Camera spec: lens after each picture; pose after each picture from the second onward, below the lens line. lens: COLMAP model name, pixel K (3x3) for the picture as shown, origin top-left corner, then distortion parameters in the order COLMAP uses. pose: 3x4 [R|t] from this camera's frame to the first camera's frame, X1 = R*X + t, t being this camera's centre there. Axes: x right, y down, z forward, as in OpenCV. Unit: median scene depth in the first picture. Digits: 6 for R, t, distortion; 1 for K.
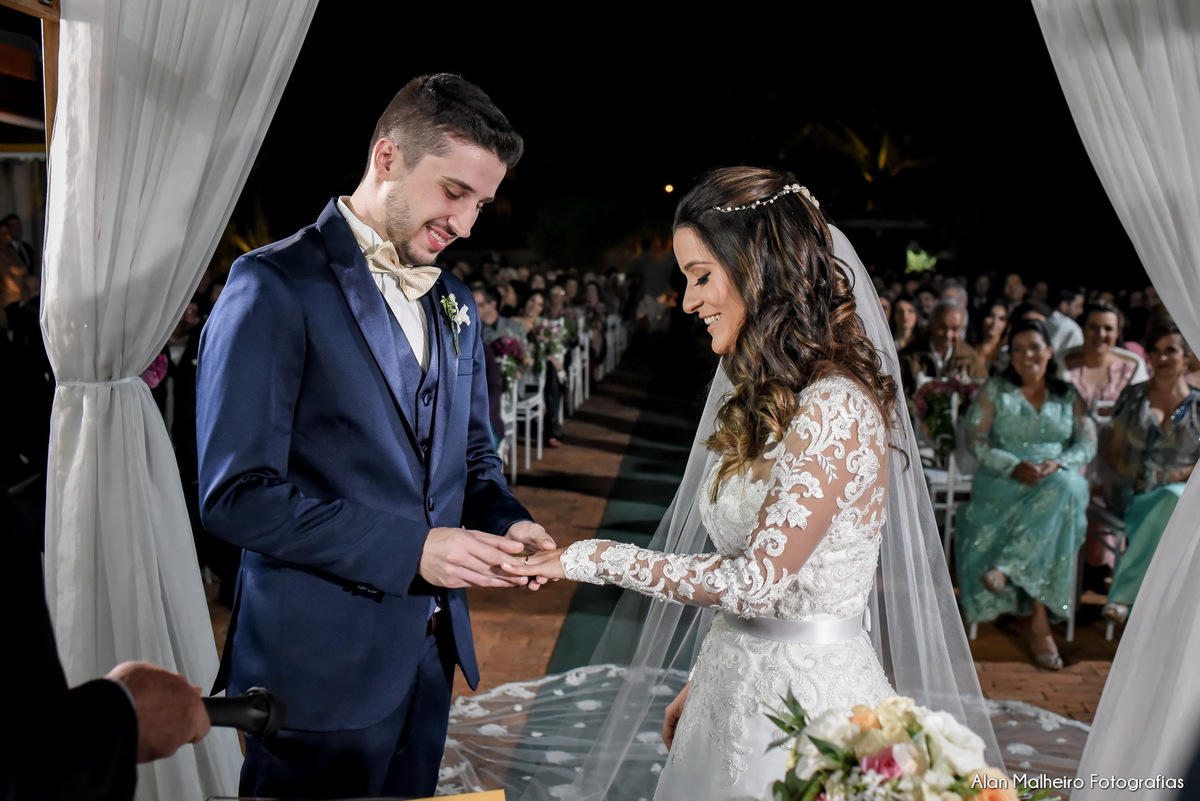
lens RADIAL K [[1221.0, 0, 600.0], [0, 1221.0, 400.5], [0, 0, 1]] dist [-0.082207, 0.037885]
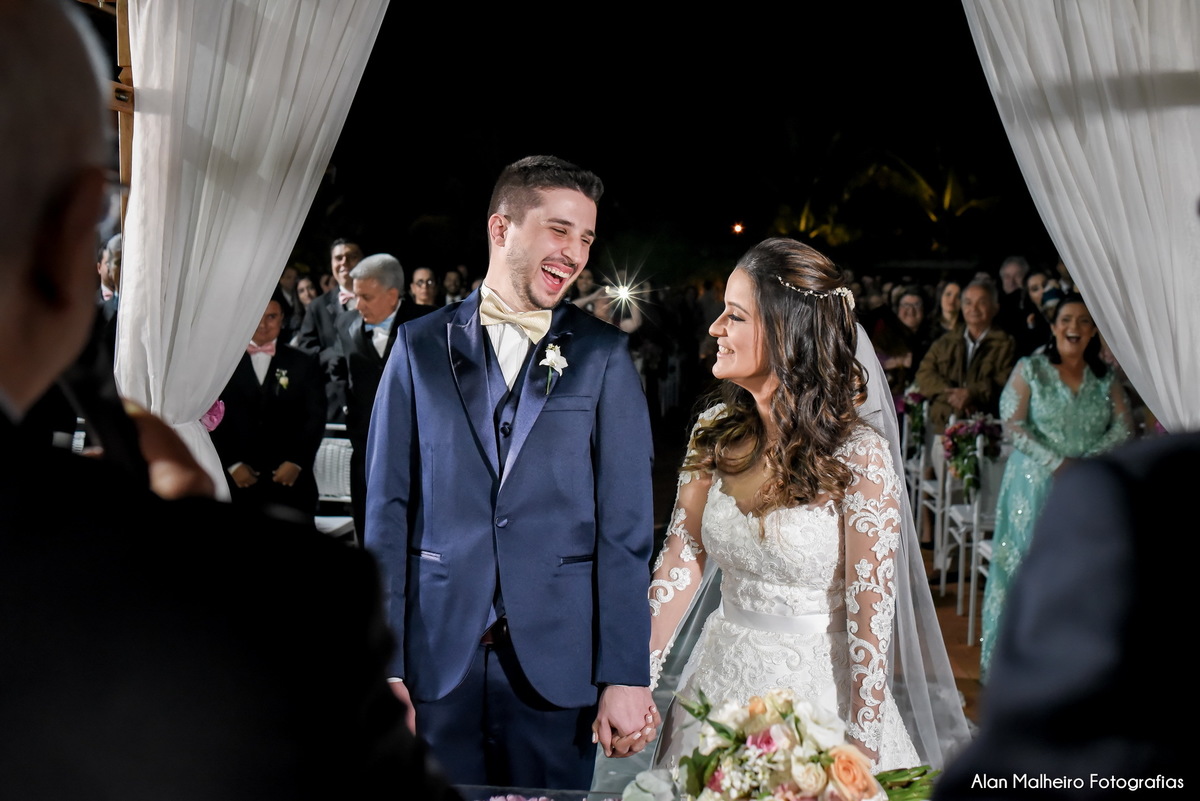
lens RADIAL K [[1218.8, 0, 594.2], [0, 1218.8, 394.2], [0, 0, 1]] dist [-0.080933, 0.028077]
pose [[0.998076, -0.000110, -0.062009, 0.132124], [-0.002210, 0.999300, -0.037355, -0.006761], [0.061969, 0.037420, 0.997376, -0.246245]]
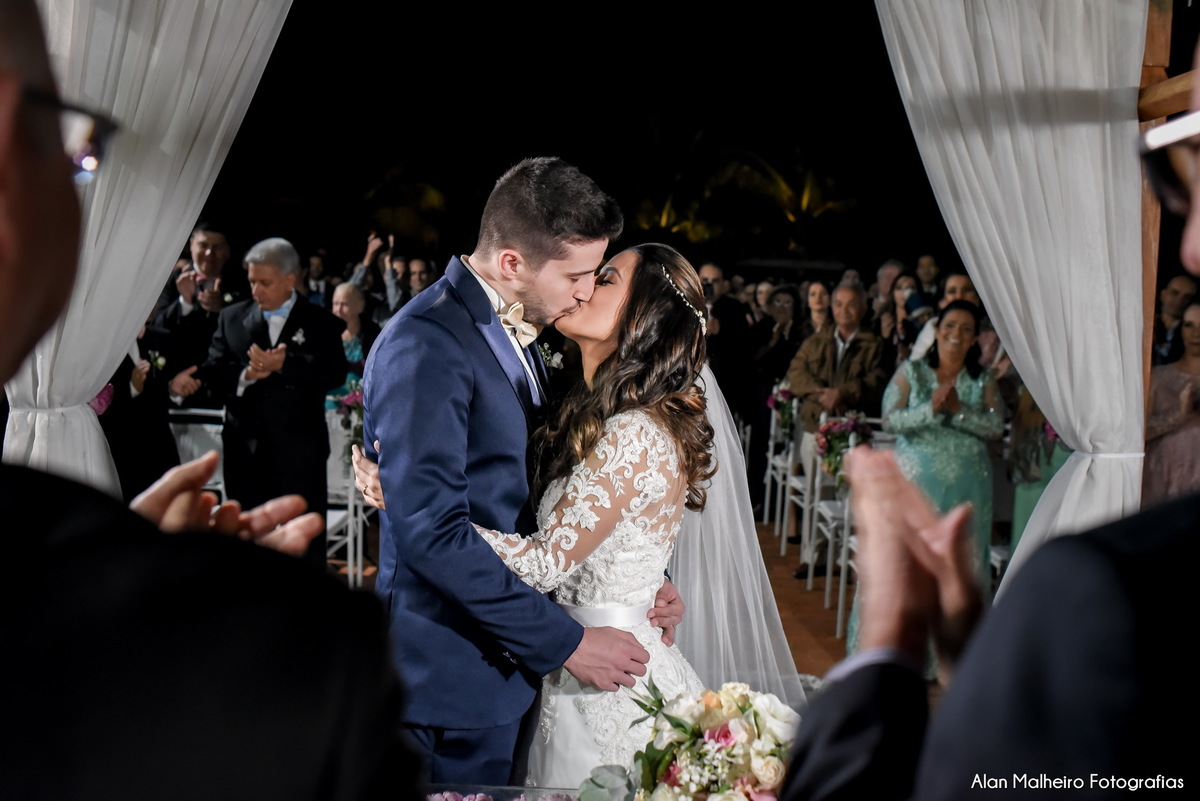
lens RADIAL K [[1221.0, 0, 600.0], [0, 1221.0, 400.5], [0, 0, 1]] dist [-0.082207, 0.037885]
pose [[0.997866, 0.021158, 0.061778, 0.023557], [-0.019559, 0.999461, -0.026369, -0.008910], [-0.062303, 0.025104, 0.997742, -0.240075]]
